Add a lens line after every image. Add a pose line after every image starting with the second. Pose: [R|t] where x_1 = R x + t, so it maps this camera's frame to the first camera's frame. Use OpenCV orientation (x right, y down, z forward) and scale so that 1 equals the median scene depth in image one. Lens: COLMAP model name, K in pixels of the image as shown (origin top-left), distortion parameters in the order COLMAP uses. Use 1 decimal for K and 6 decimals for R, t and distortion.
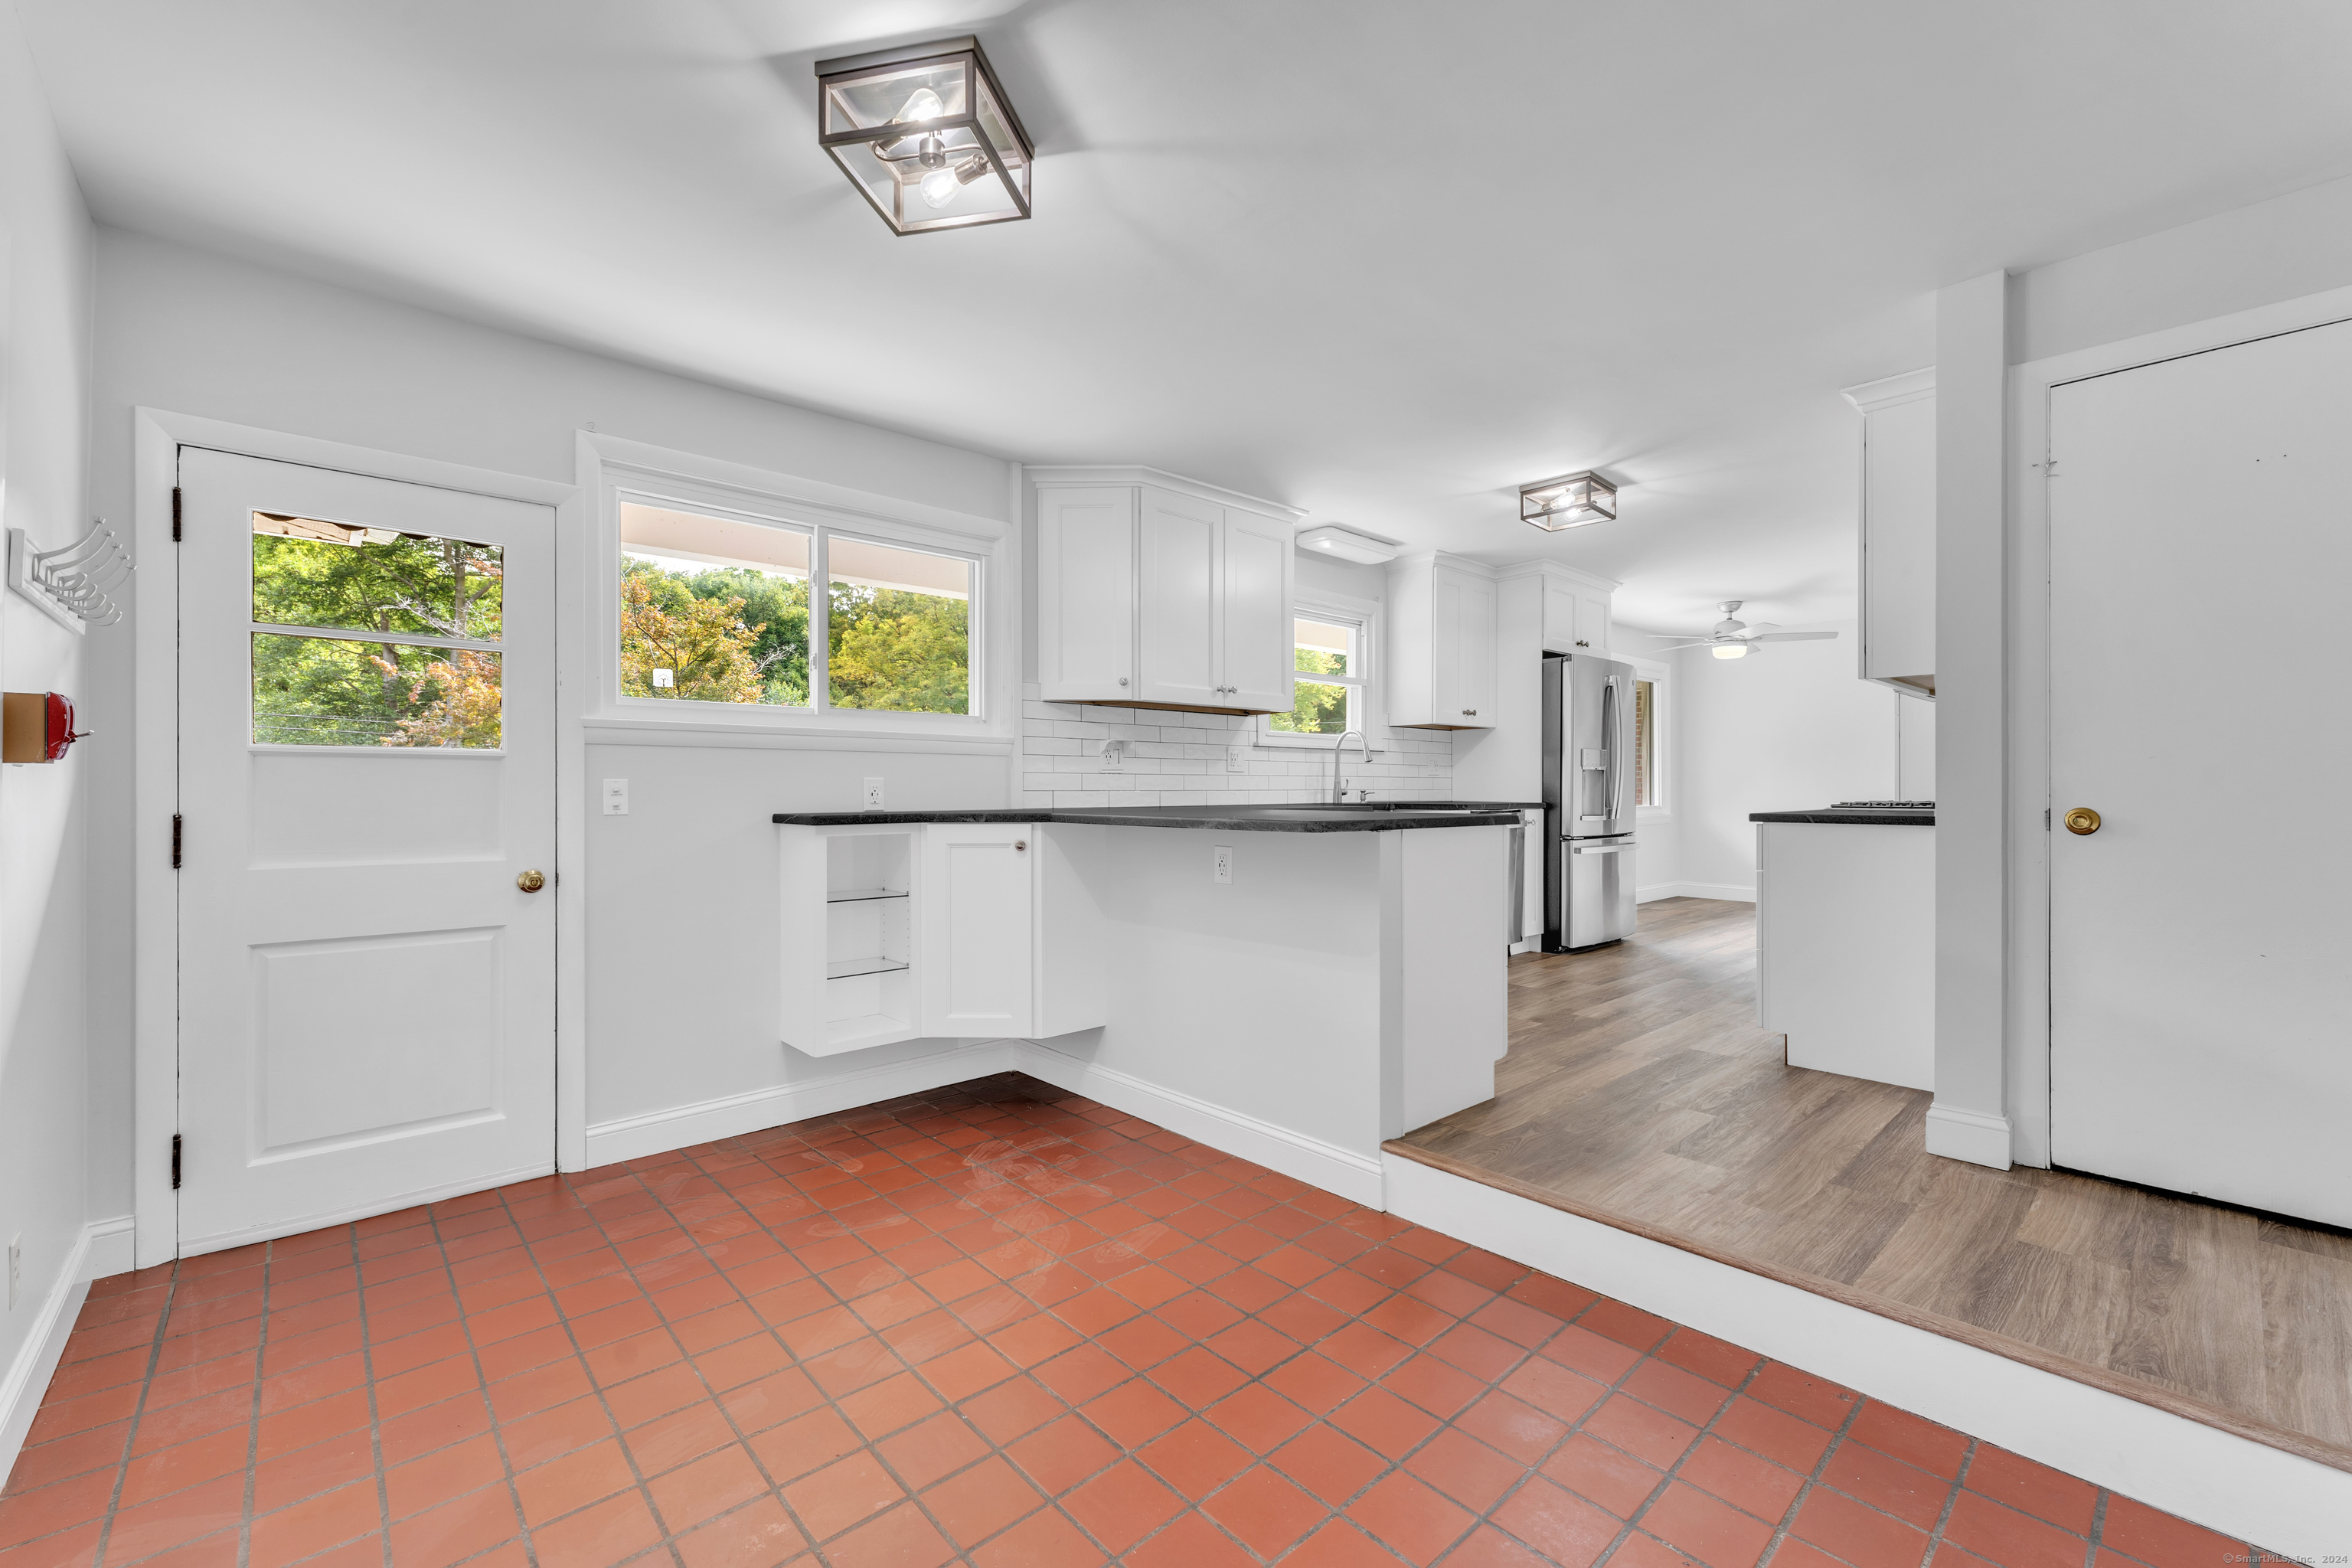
lens RADIAL K [[967.6, 0, 1165.0], [0, 967.6, 792.3], [0, 0, 1]] dist [0.000950, 0.000003]
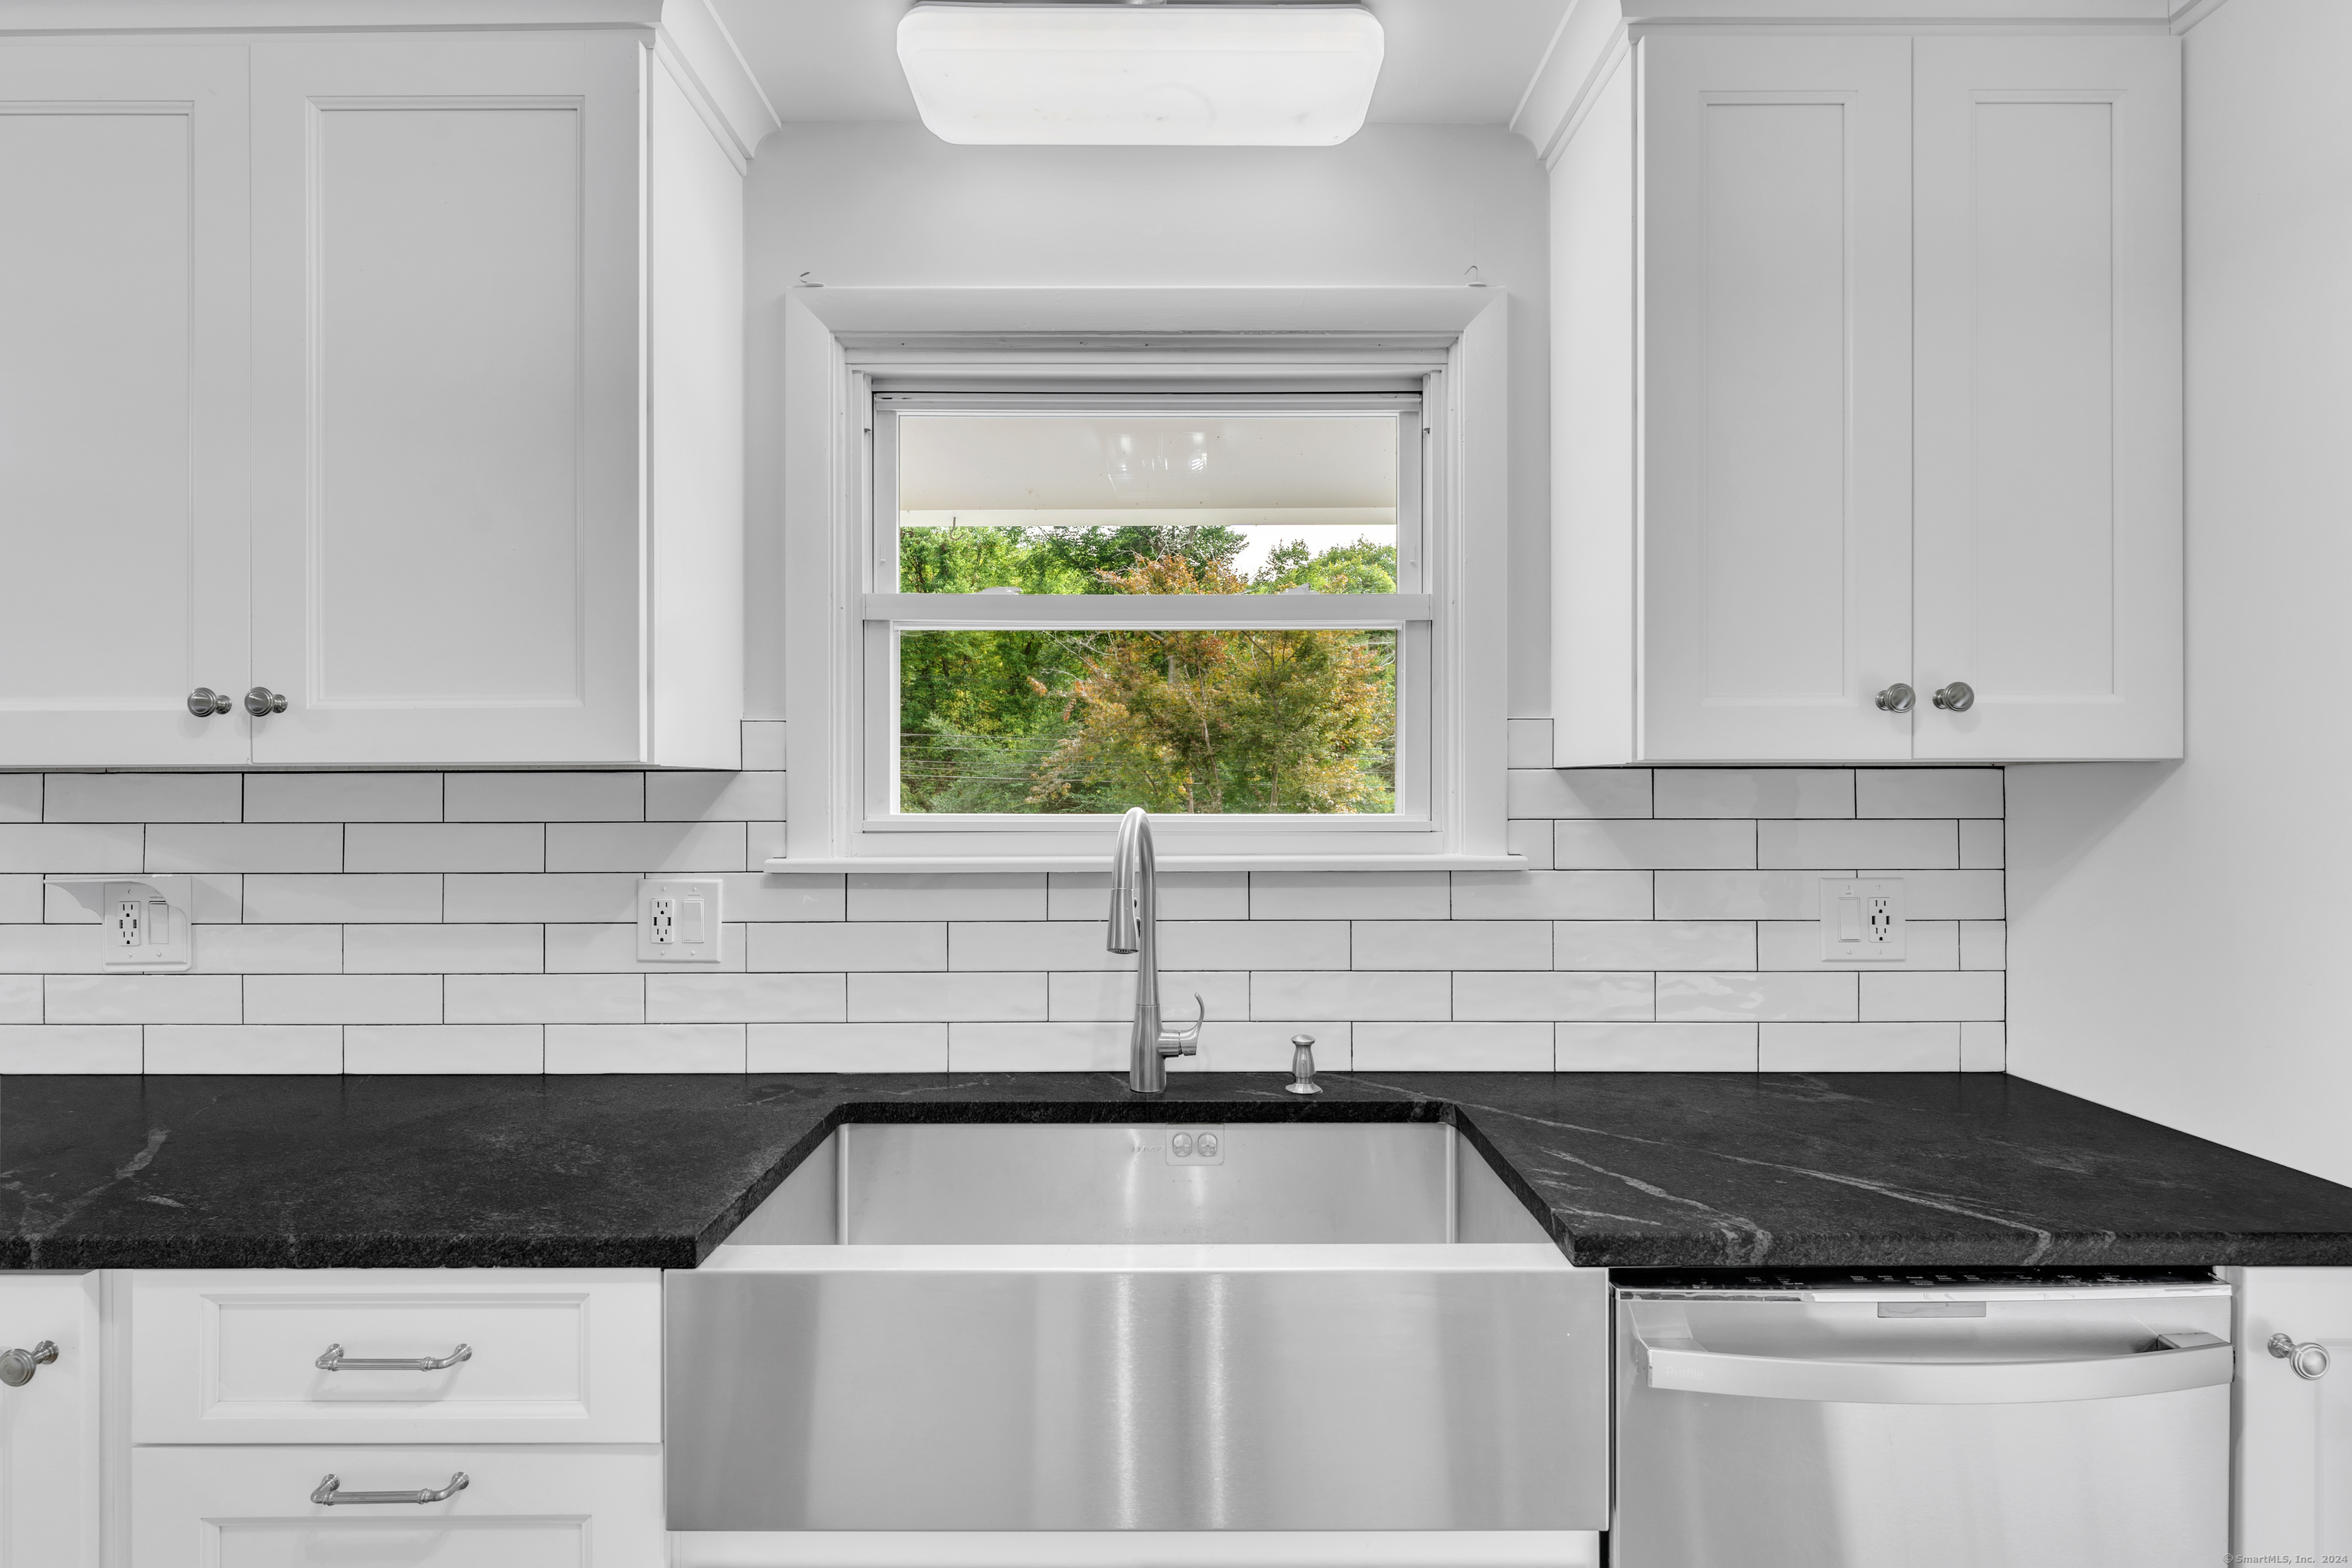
lens RADIAL K [[1146.6, 0, 1171.9], [0, 1146.6, 786.8], [0, 0, 1]] dist [0.000637, -0.000456]
pose [[0.745176, -0.004424, -0.666853, 0.356777], [-0.000396, 0.999975, -0.007077, -0.061367], [0.666868, 0.005538, 0.745155, 0.710911]]
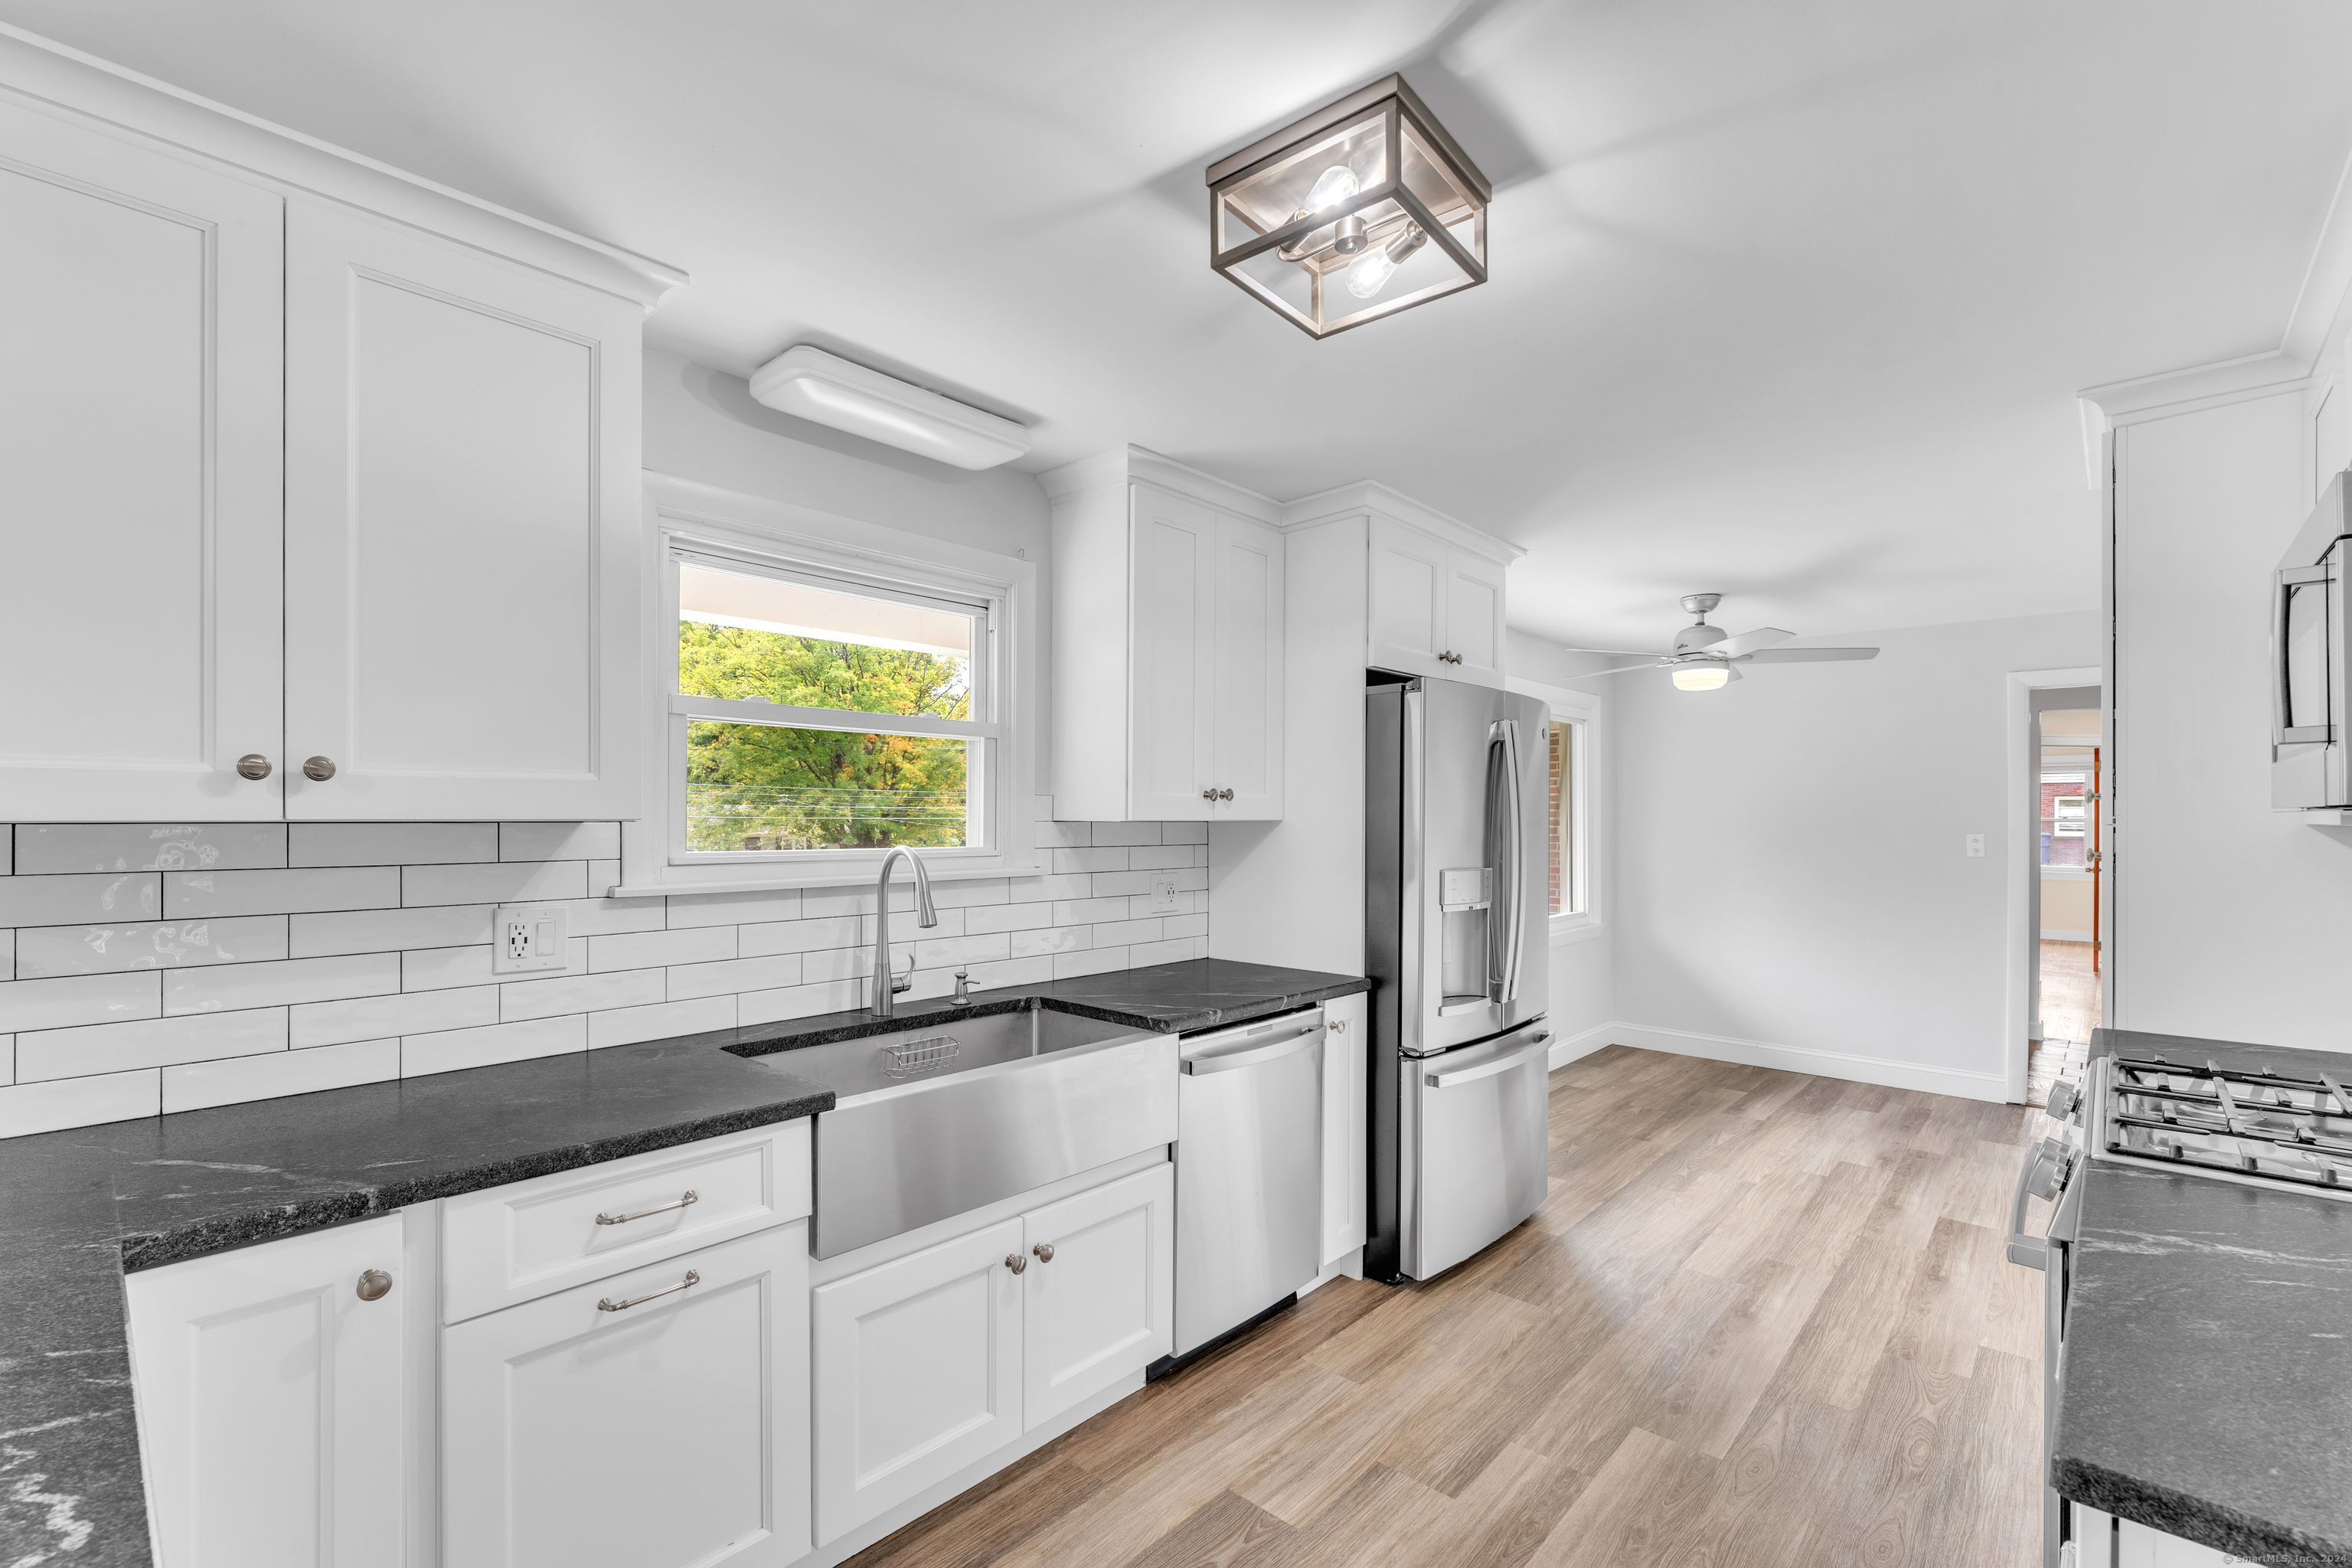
lens RADIAL K [[1020.0, 0, 1161.5], [0, 1020.0, 817.2], [0, 0, 1]] dist [-0.000212, 0.001122]
pose [[0.996079, 0.003915, 0.088385, 0.240177], [-0.003543, 0.999984, -0.004362, -0.068311], [-0.088400, 0.004031, 0.996077, 0.491505]]
